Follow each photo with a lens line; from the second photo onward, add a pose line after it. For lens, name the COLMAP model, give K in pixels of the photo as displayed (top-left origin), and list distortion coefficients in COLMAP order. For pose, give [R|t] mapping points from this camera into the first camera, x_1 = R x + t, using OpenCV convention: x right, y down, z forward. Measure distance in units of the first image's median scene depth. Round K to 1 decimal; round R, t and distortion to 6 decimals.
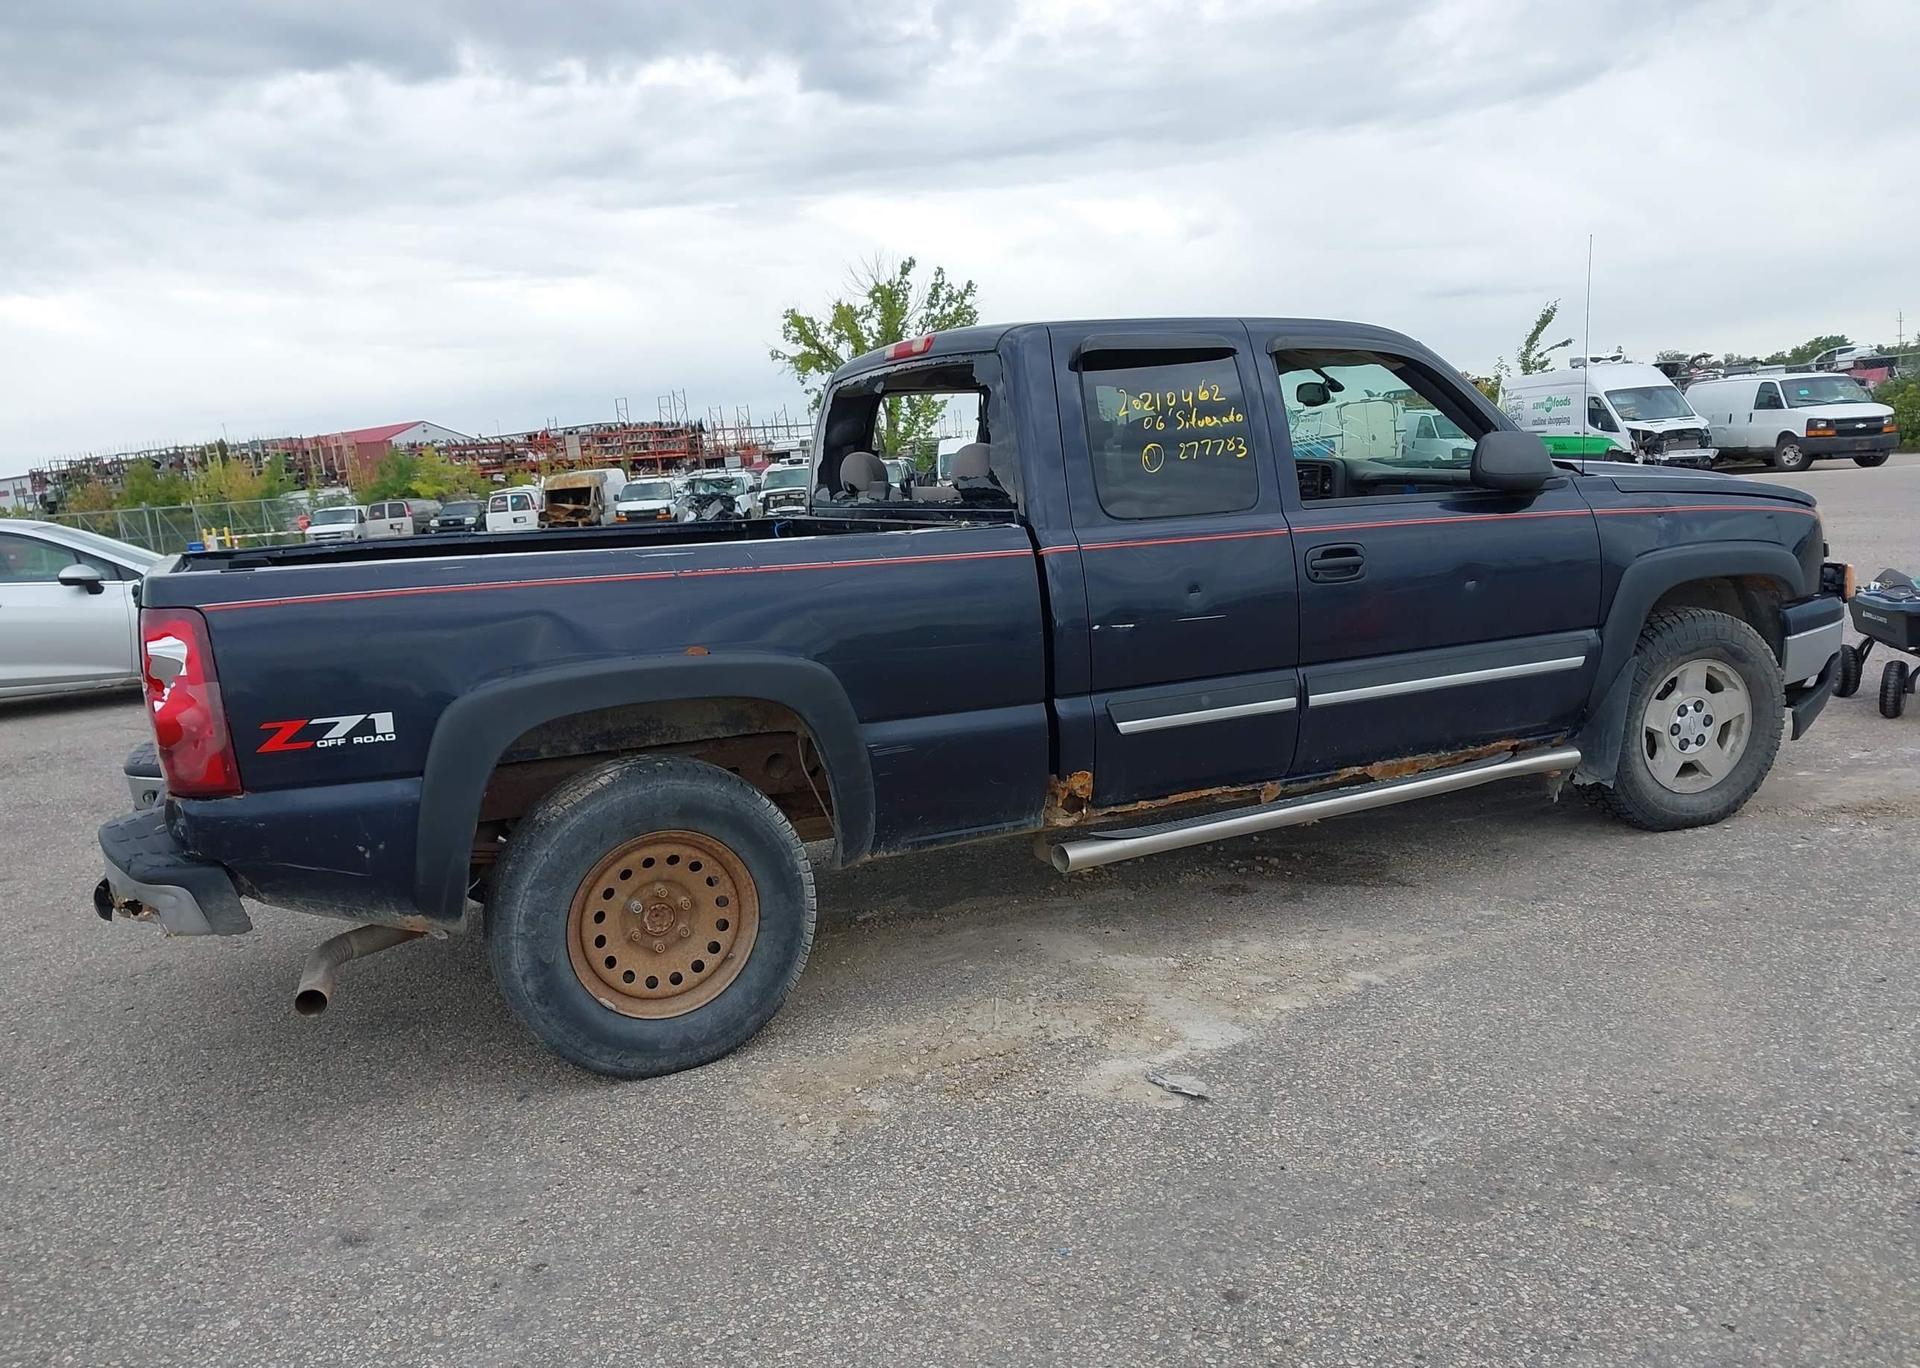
lens RADIAL K [[1513.3, 0, 940.4], [0, 1513.3, 687.4], [0, 0, 1]] dist [0.049372, -0.063954]
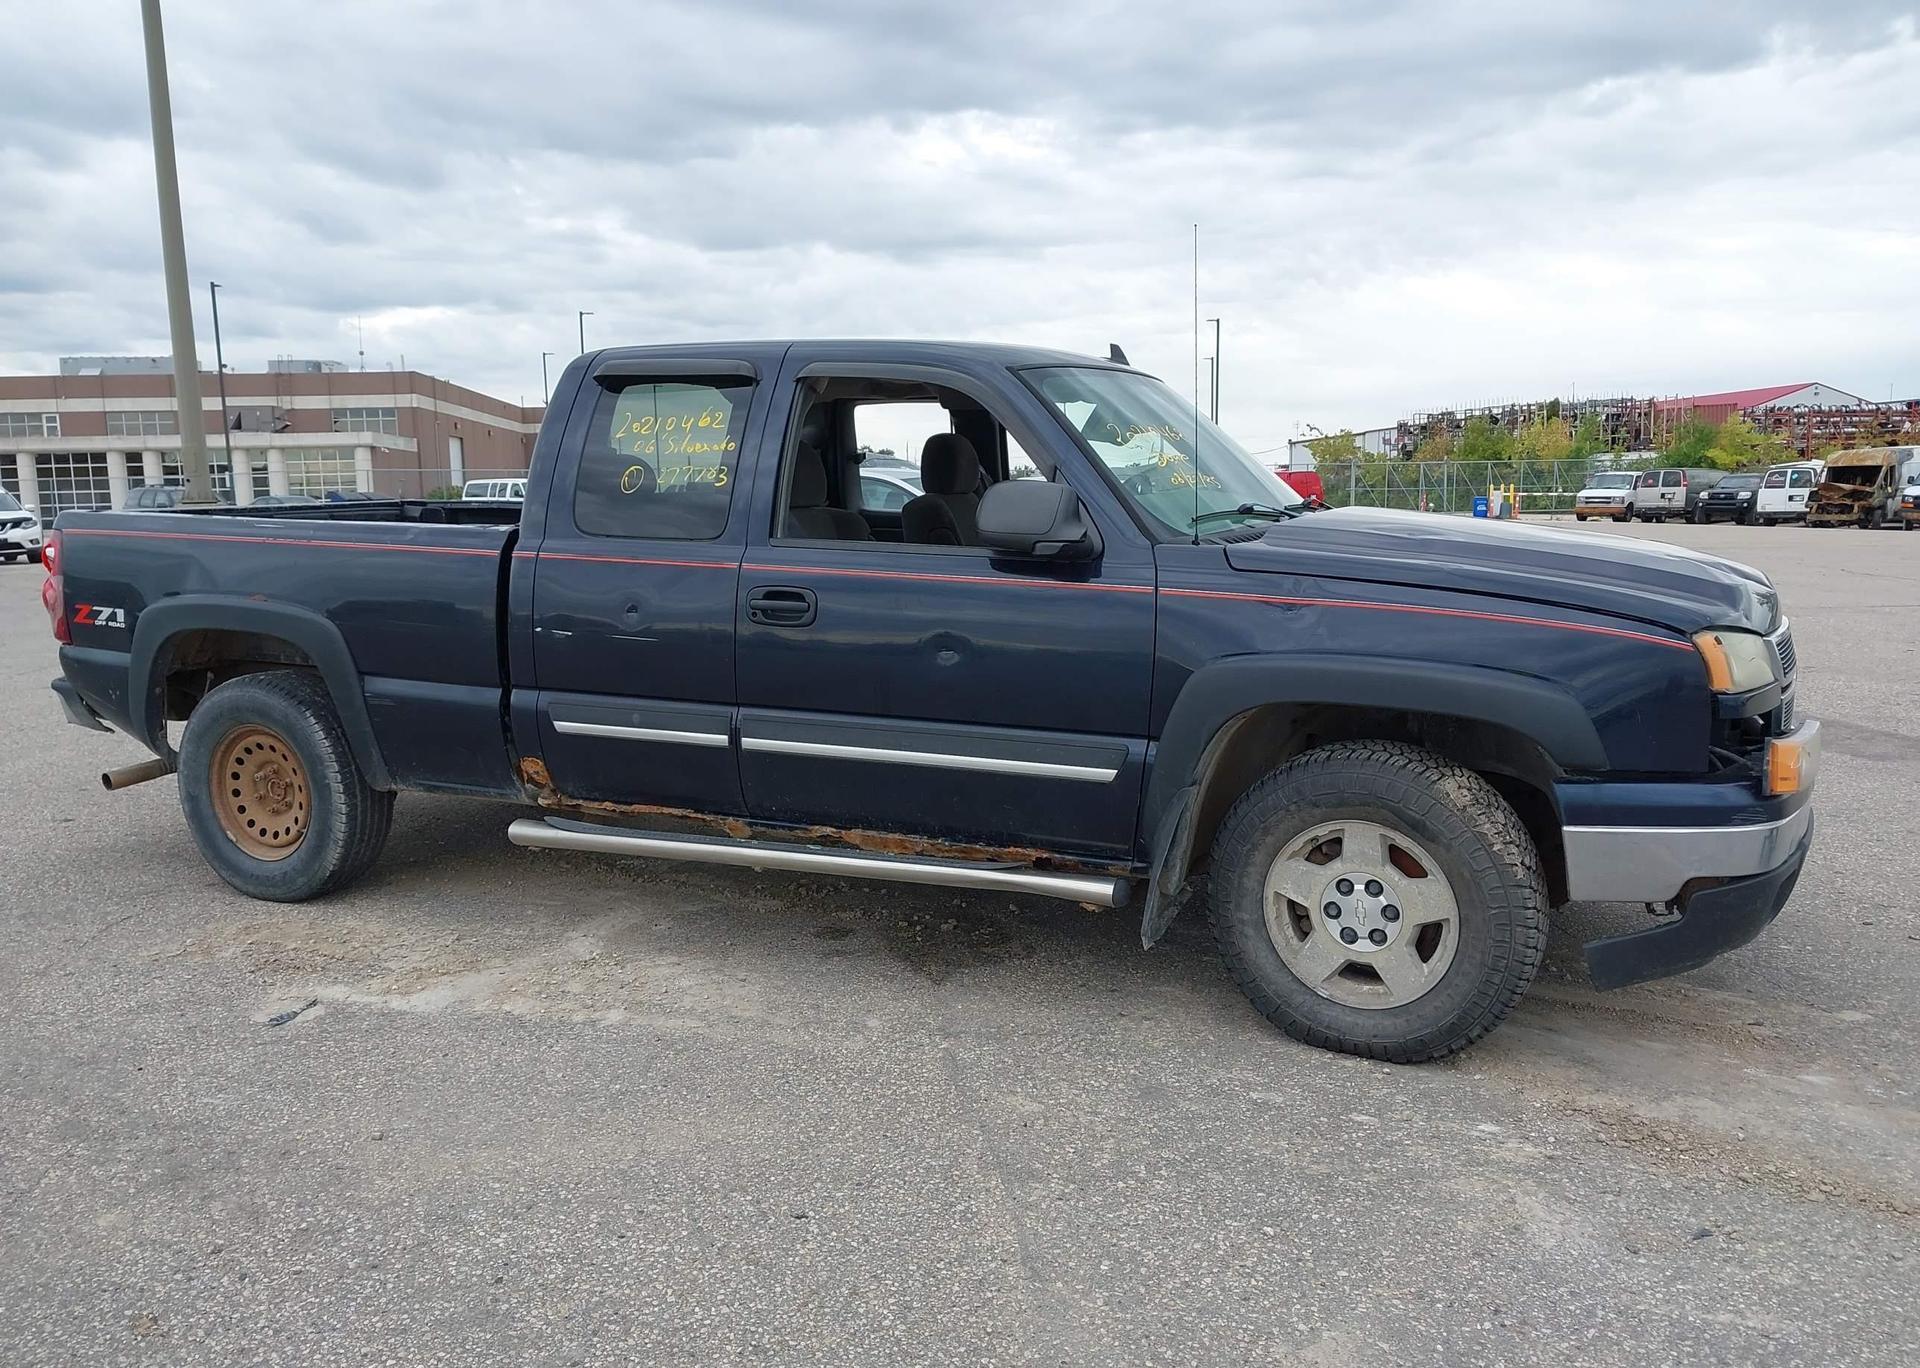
lens RADIAL K [[1513.3, 0, 949.8], [0, 1513.3, 674.8], [0, 0, 1]] dist [0.049372, -0.063954]
pose [[0.642737, 0.163735, -0.748385, 0.951615], [-0.149038, 0.984953, 0.087494, -0.125851], [0.751450, 0.055302, 0.657468, 0.422130]]
